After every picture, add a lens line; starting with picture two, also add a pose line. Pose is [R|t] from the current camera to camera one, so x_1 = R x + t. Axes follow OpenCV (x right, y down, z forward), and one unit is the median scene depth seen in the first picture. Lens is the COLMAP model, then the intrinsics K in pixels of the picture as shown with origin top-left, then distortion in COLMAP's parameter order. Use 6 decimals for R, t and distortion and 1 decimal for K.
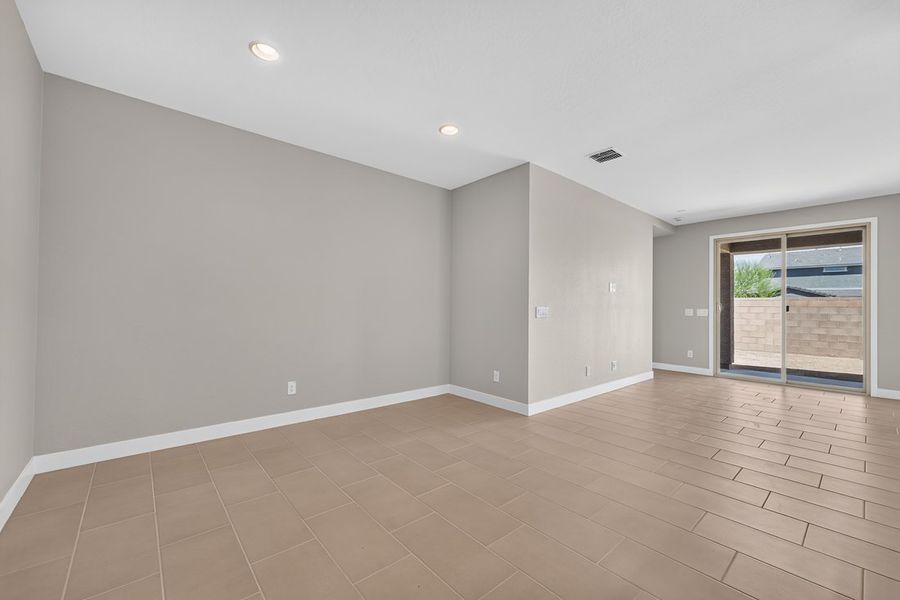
lens RADIAL K [[364.3, 0, 448.3], [0, 364.3, 305.1], [0, 0, 1]] dist [-0.001215, -0.000797]
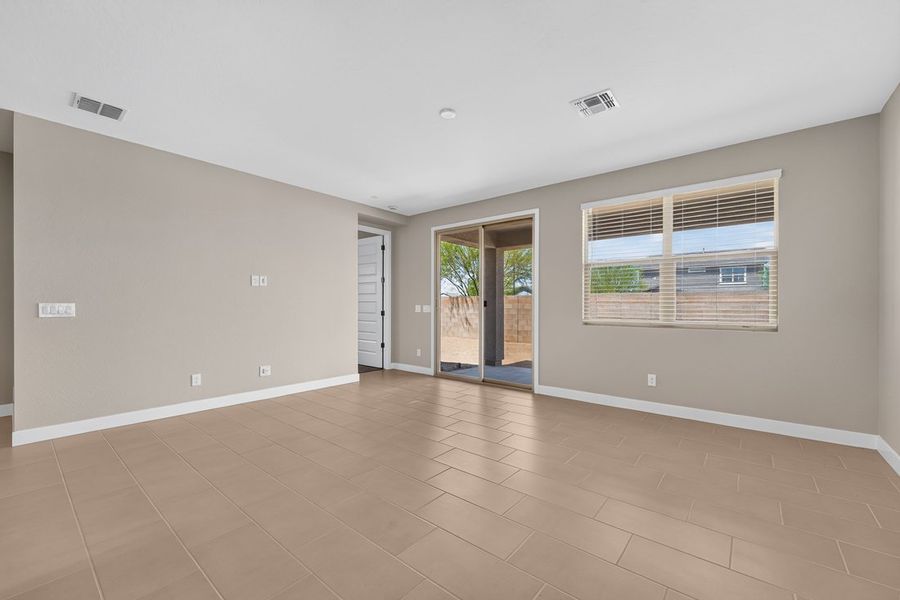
lens RADIAL K [[364.3, 0, 455.2], [0, 364.3, 303.5], [0, 0, 1]] dist [-0.001215, -0.000797]
pose [[0.985716, -0.006480, 0.168292, 0.625276], [0.006533, 0.999979, 0.000238, 0.007584], [-0.168290, 0.000865, 0.985737, 0.060829]]
